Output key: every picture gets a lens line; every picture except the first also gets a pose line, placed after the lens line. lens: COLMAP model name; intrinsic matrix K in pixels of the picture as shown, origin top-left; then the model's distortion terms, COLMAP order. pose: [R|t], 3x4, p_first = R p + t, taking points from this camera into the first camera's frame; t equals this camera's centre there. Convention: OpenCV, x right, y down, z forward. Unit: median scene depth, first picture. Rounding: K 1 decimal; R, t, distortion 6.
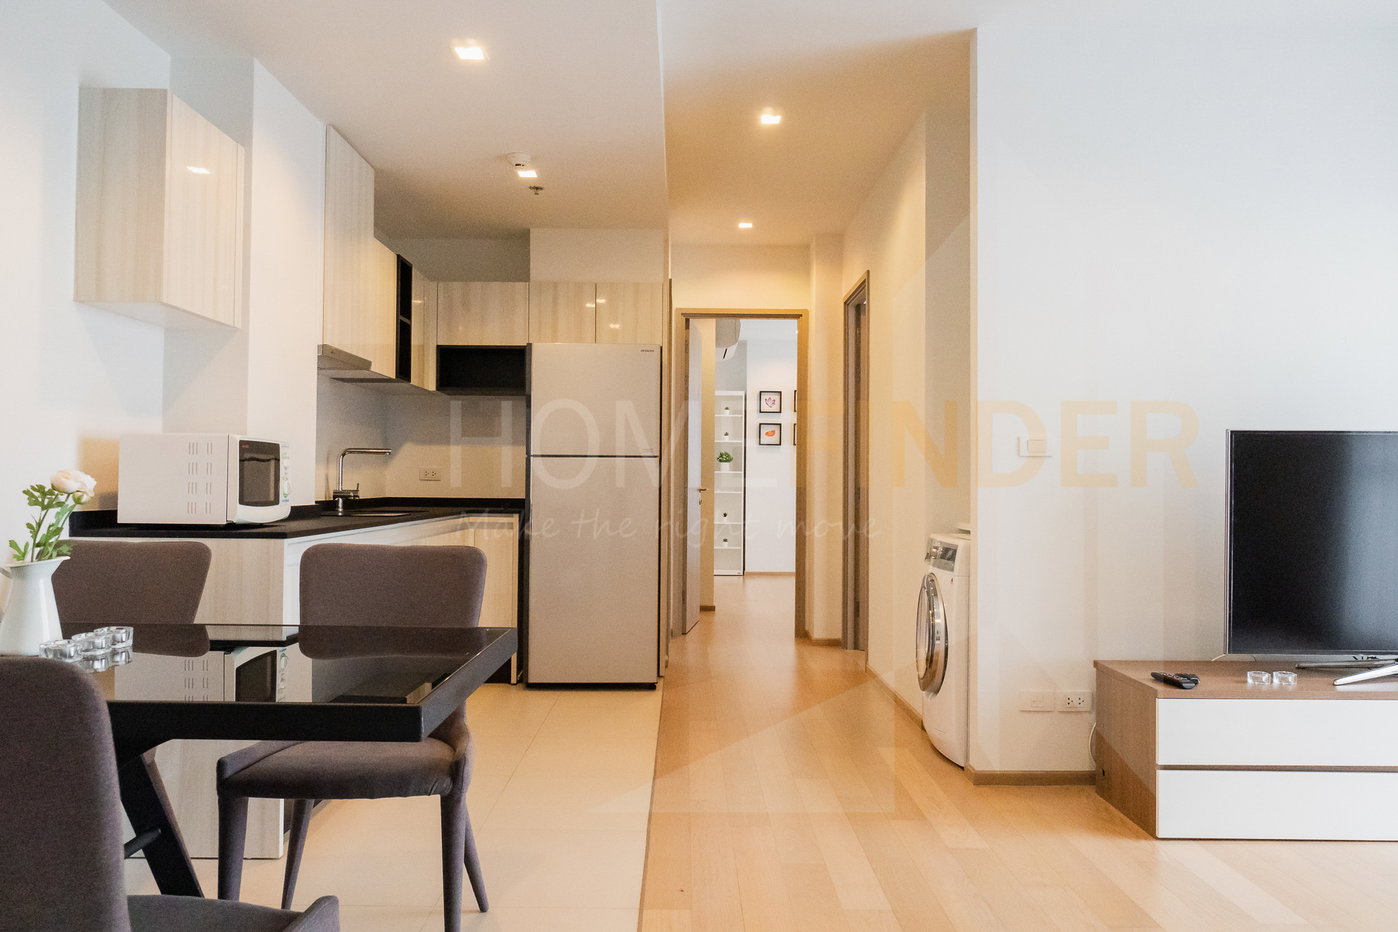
lens RADIAL K [[1085.2, 0, 698.2], [0, 1085.2, 469.6], [0, 0, 1]] dist [-0.000183, 0.000113]
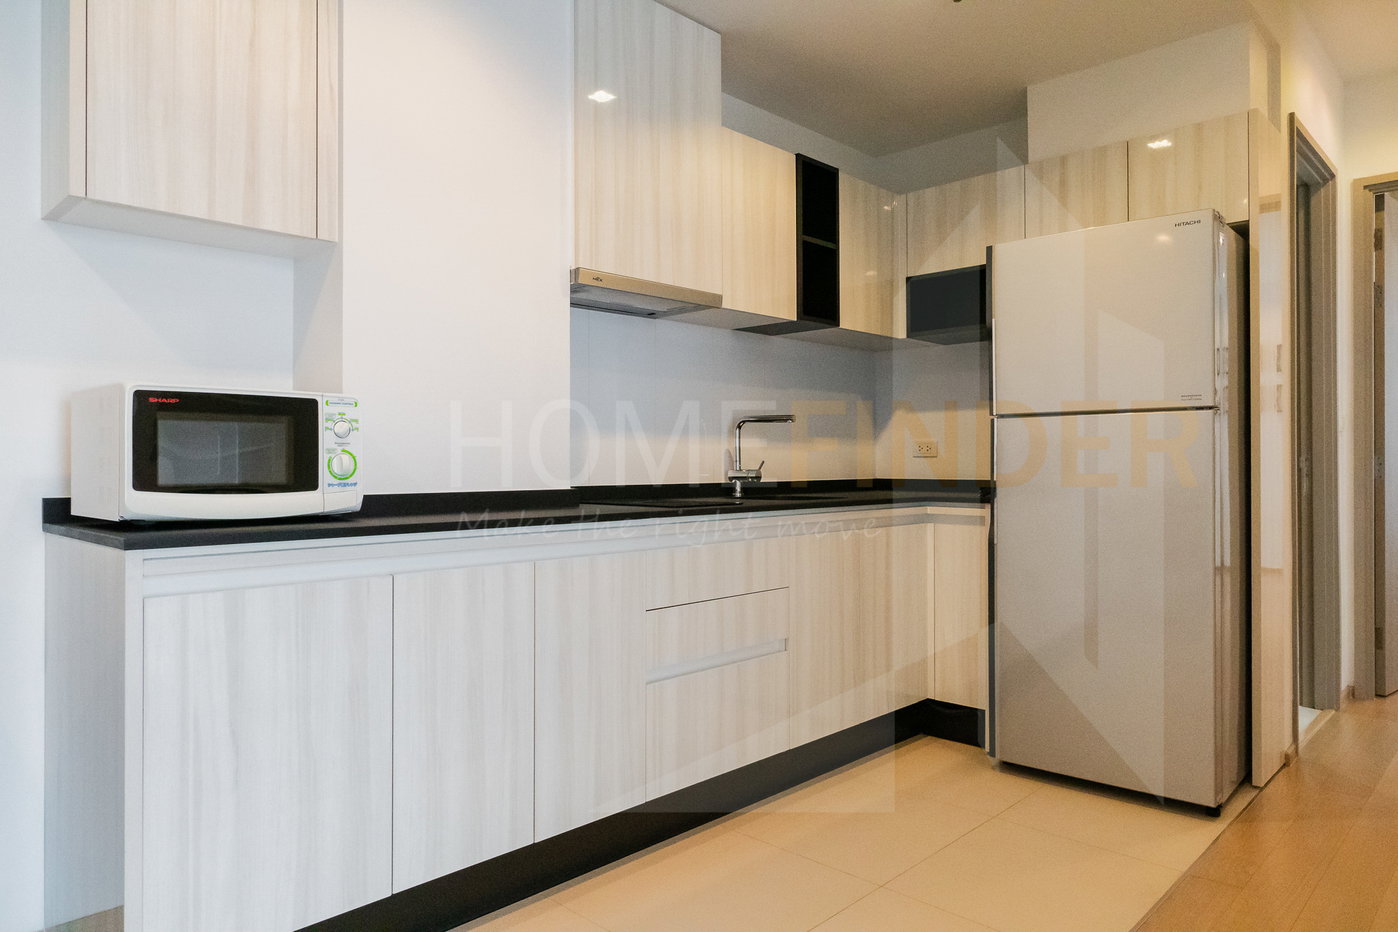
lens RADIAL K [[903.8, 0, 699.2], [0, 903.8, 465.6], [0, 0, 1]] dist [-0.004124, -0.003232]
pose [[0.708725, -0.008486, -0.705434, 0.105211], [0.016750, 0.999848, 0.004801, 0.011219], [0.705286, -0.015218, 0.708759, 0.480506]]
